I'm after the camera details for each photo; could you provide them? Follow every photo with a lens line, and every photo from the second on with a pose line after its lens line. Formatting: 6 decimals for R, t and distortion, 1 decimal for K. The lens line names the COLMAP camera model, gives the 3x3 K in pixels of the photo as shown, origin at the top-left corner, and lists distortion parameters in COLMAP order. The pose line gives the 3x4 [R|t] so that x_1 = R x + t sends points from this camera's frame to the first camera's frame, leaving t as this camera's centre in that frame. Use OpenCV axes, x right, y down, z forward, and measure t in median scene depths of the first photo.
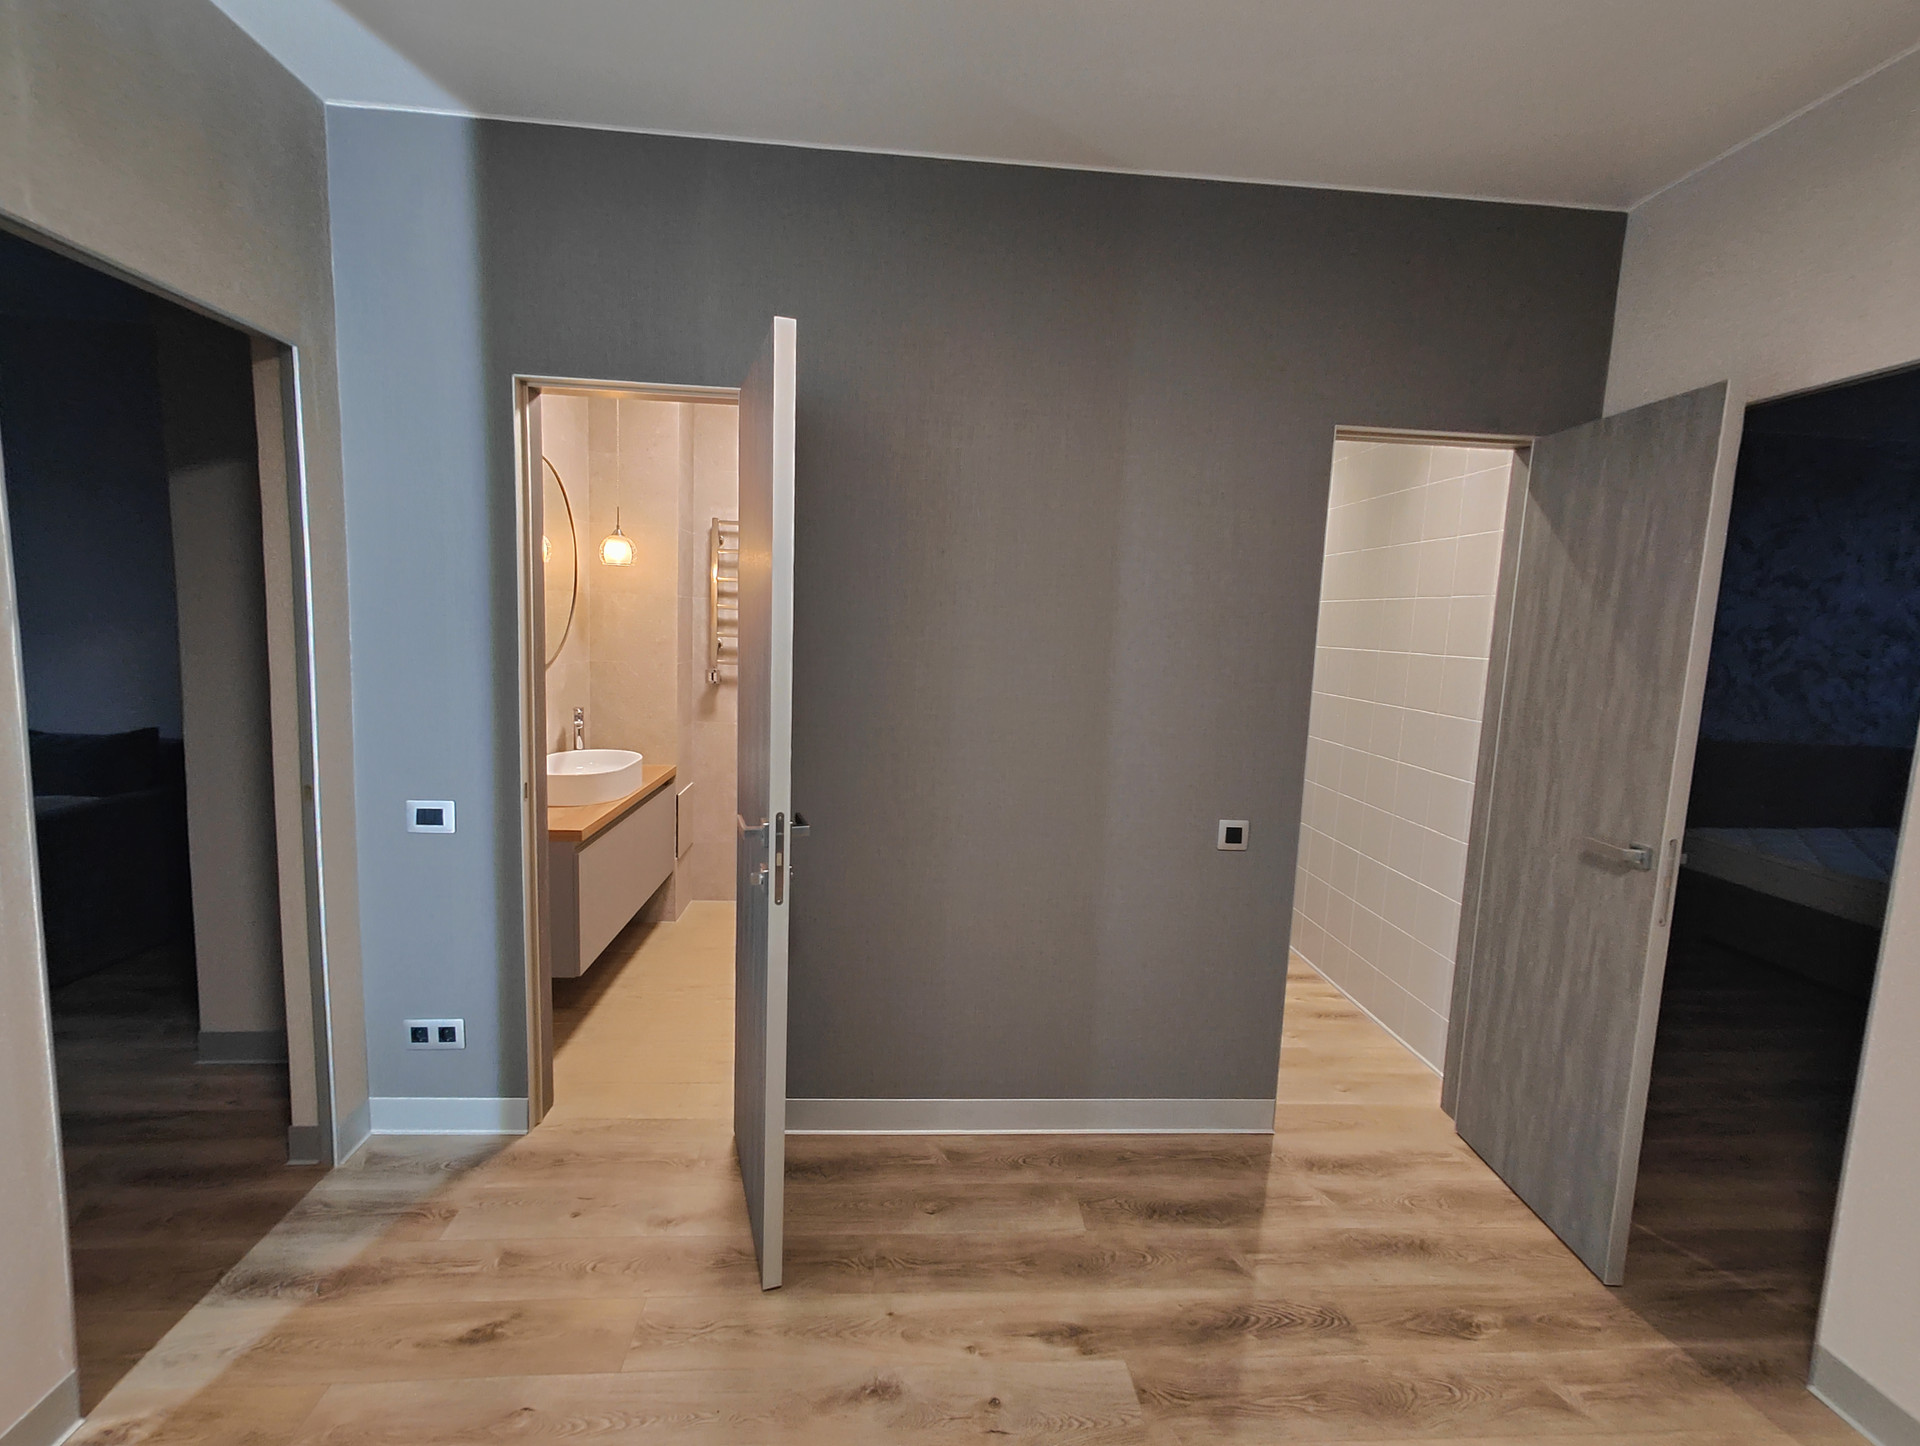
lens RADIAL K [[847.9, 0, 962.9], [0, 847.9, 723.4], [0, 0, 1]] dist [0.003960, 0.000669]
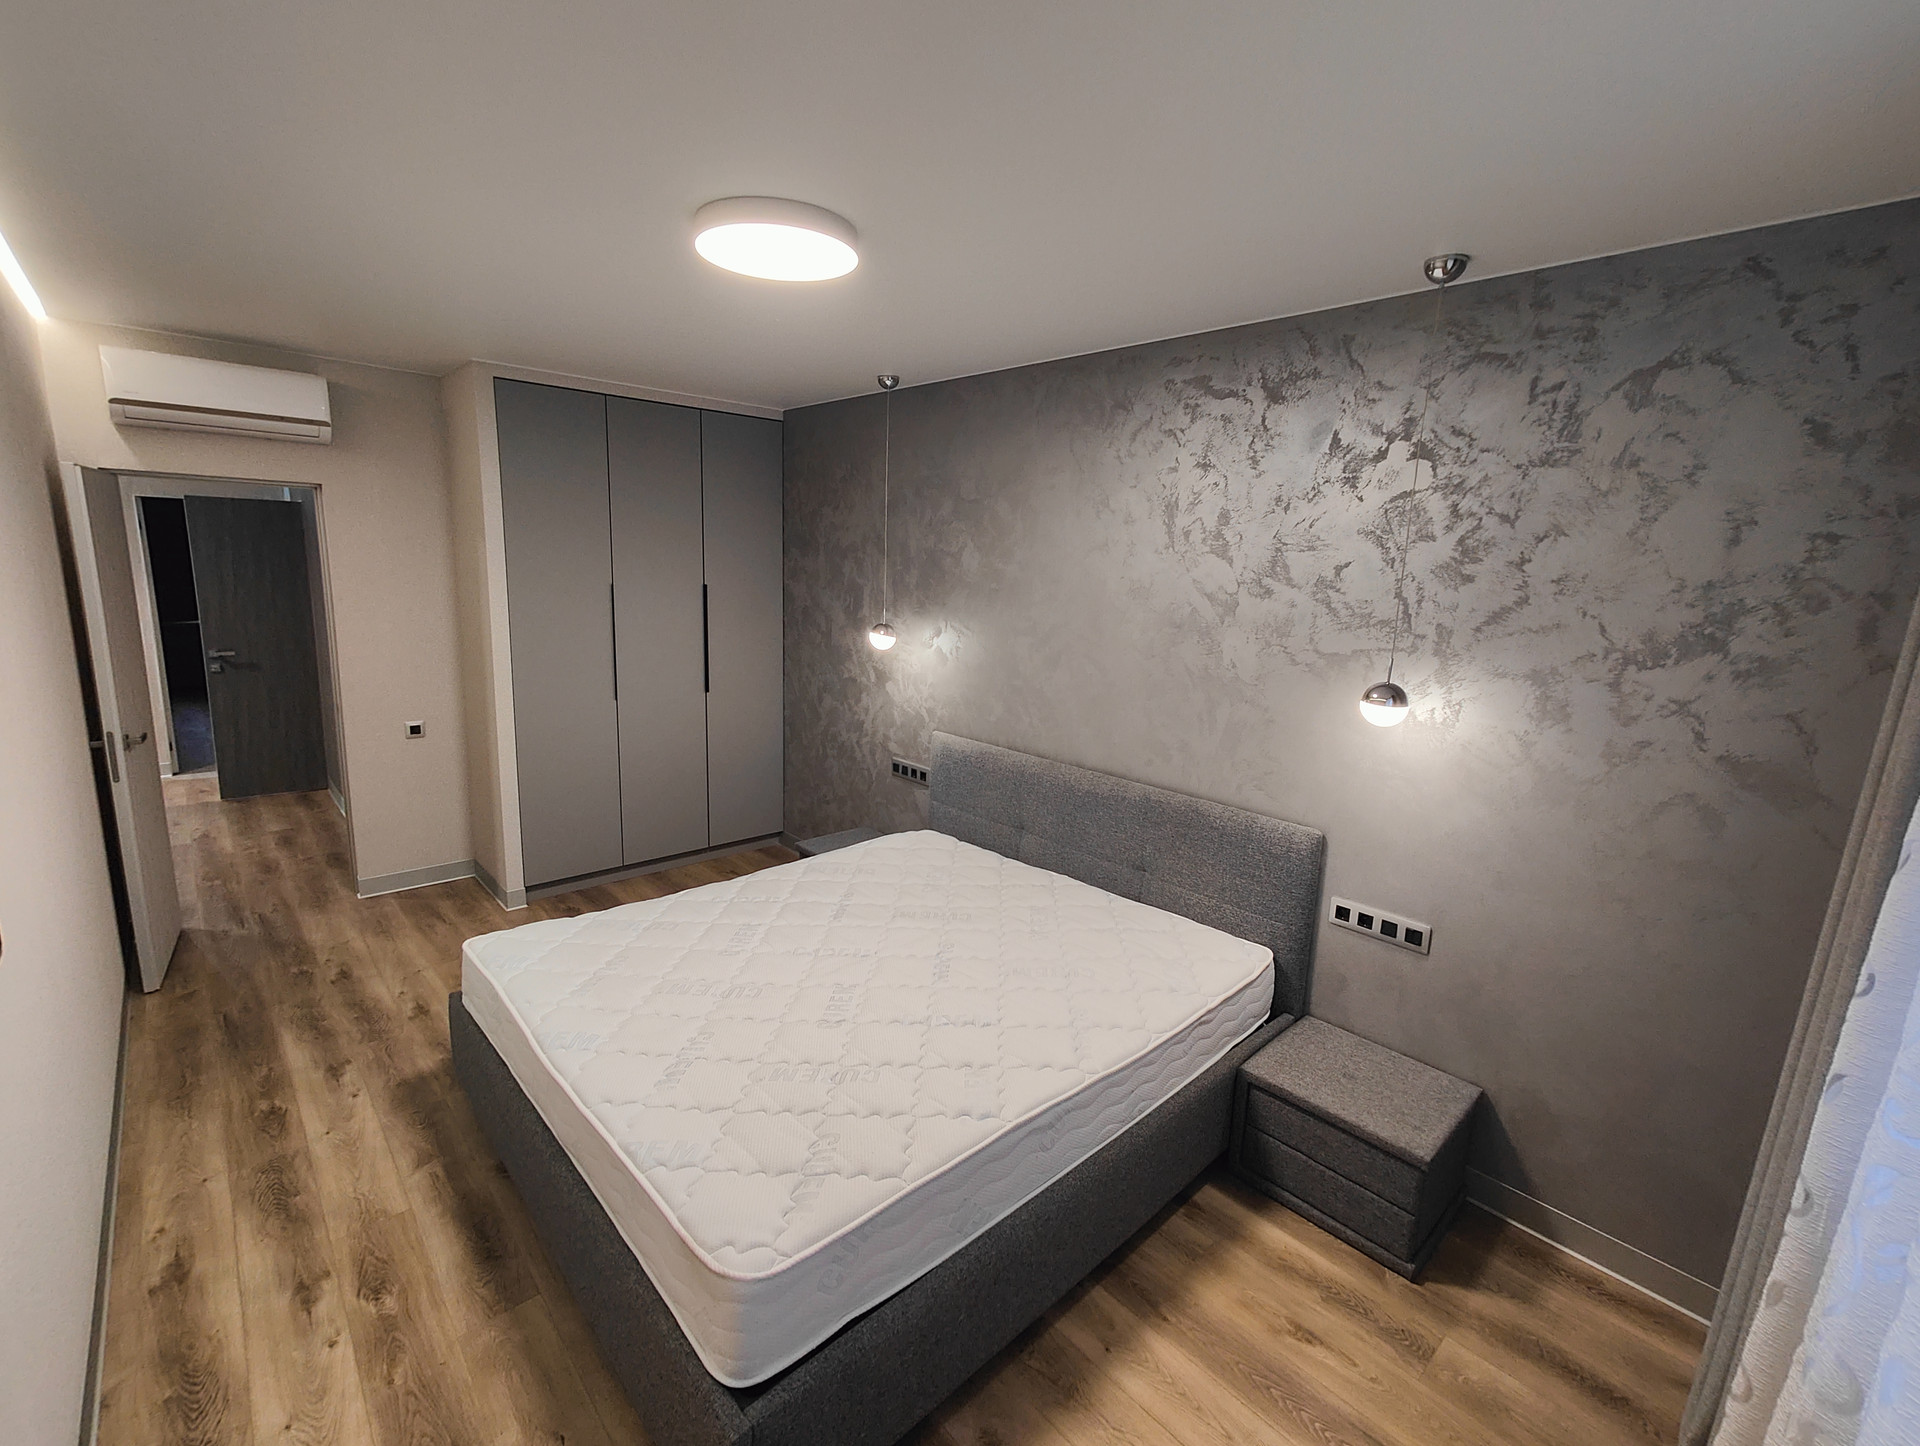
lens RADIAL K [[847.9, 0, 971.3], [0, 847.9, 718.6], [0, 0, 1]] dist [0.003960, 0.000669]
pose [[0.619784, 0.121679, -0.775282, 1.537036], [-0.094589, 0.992287, 0.080121, -0.070194], [0.779051, 0.023676, 0.626513, 0.460250]]
